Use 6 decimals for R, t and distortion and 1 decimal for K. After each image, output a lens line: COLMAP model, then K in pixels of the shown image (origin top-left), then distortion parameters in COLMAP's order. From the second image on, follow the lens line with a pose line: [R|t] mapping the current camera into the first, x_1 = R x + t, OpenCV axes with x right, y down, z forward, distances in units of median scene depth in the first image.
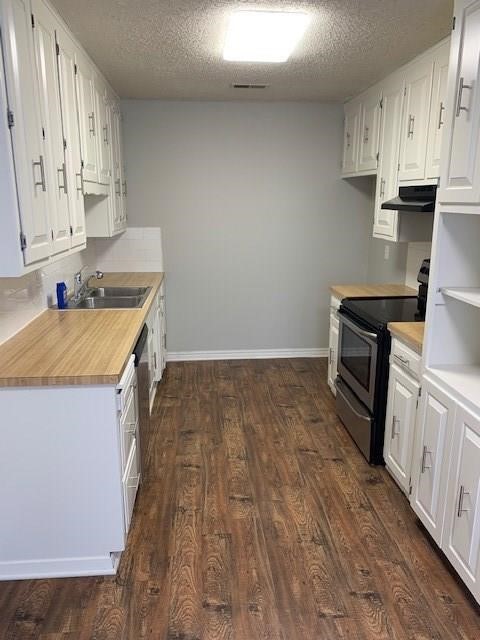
lens RADIAL K [[493.5, 0, 240.0], [0, 493.5, 318.9], [0, 0, 1]] dist [-0.003293, 0.000276]
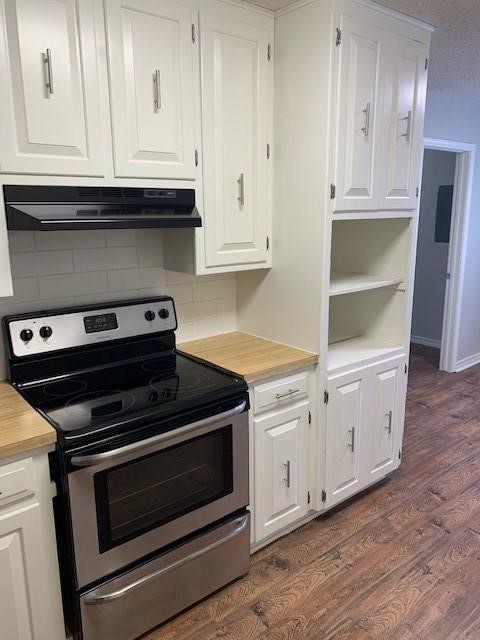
lens RADIAL K [[493.5, 0, 240.7], [0, 493.5, 320.5], [0, 0, 1]] dist [-0.003293, 0.000276]
pose [[-0.563724, -0.189003, 0.804048, -0.284512], [0.196451, 0.914851, 0.352781, -0.351974], [-0.802261, 0.356827, -0.478593, 1.426597]]
